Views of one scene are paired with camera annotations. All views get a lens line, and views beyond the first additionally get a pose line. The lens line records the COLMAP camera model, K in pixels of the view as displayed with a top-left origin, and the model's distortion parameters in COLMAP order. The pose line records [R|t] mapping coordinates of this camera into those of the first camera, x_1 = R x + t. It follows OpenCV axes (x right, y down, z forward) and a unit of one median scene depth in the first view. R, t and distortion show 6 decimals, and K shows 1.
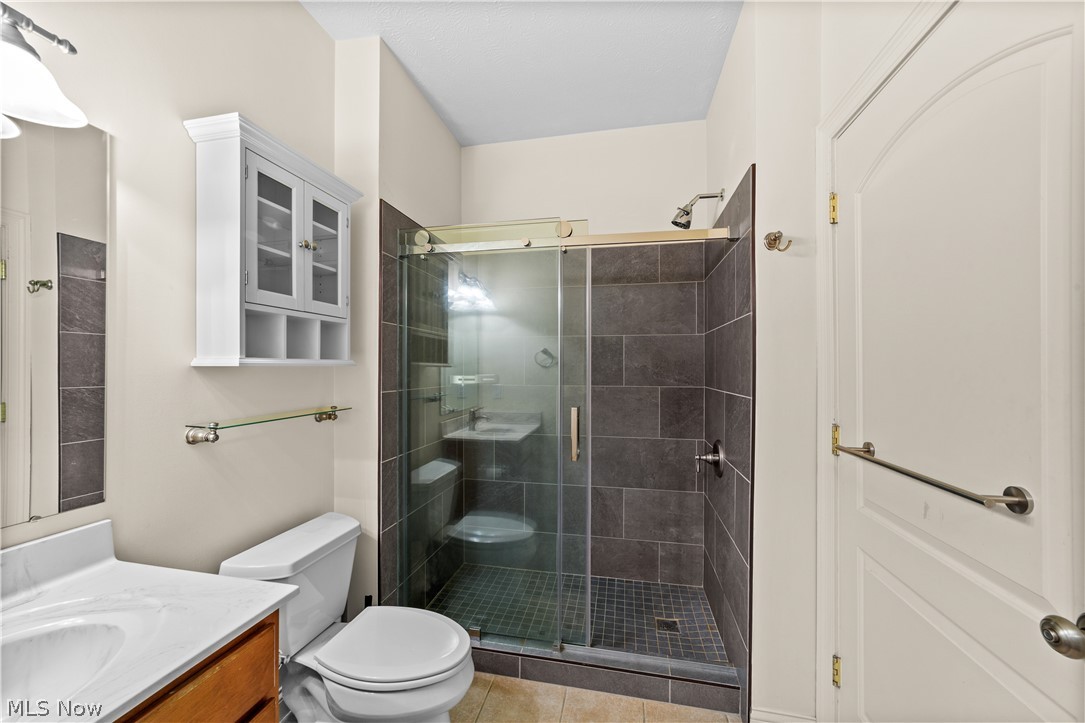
lens RADIAL K [[417.5, 0, 542.4], [0, 417.5, 367.4], [0, 0, 1]] dist [-0.015091, 0.006535]
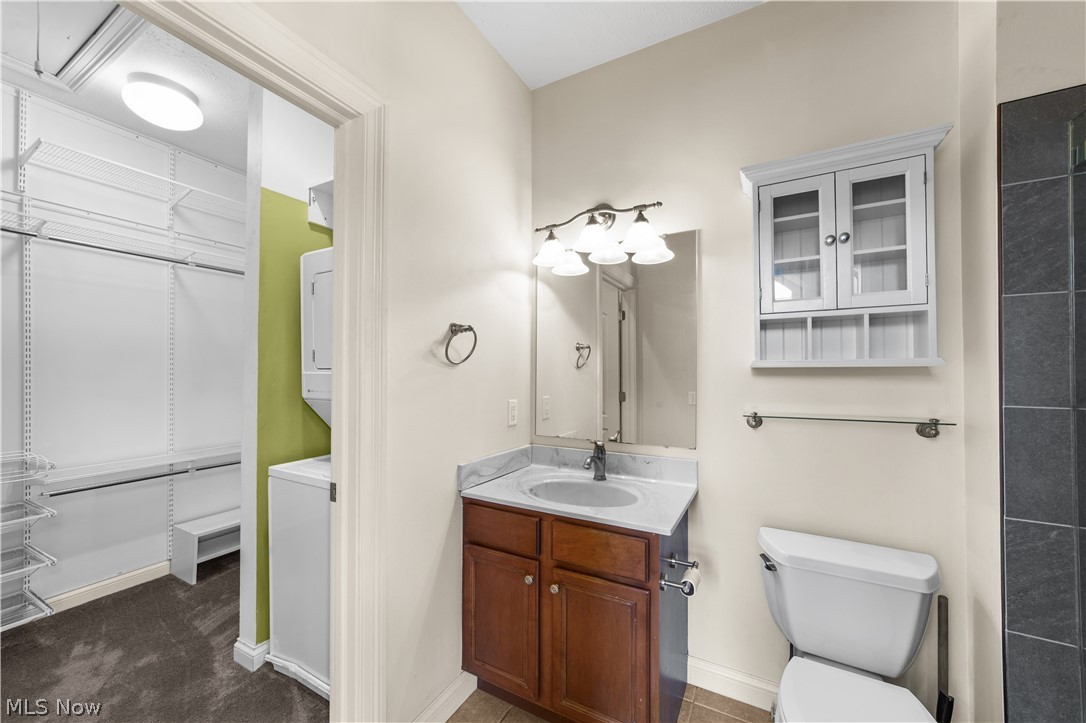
lens RADIAL K [[417.9, 0, 535.6], [0, 417.9, 367.2], [0, 0, 1]] dist [-0.015091, 0.006535]
pose [[-0.310112, -0.013052, -0.950610, 0.535764], [0.000950, 0.999901, -0.014039, 0.010216], [0.950700, -0.005256, -0.310069, 0.640975]]
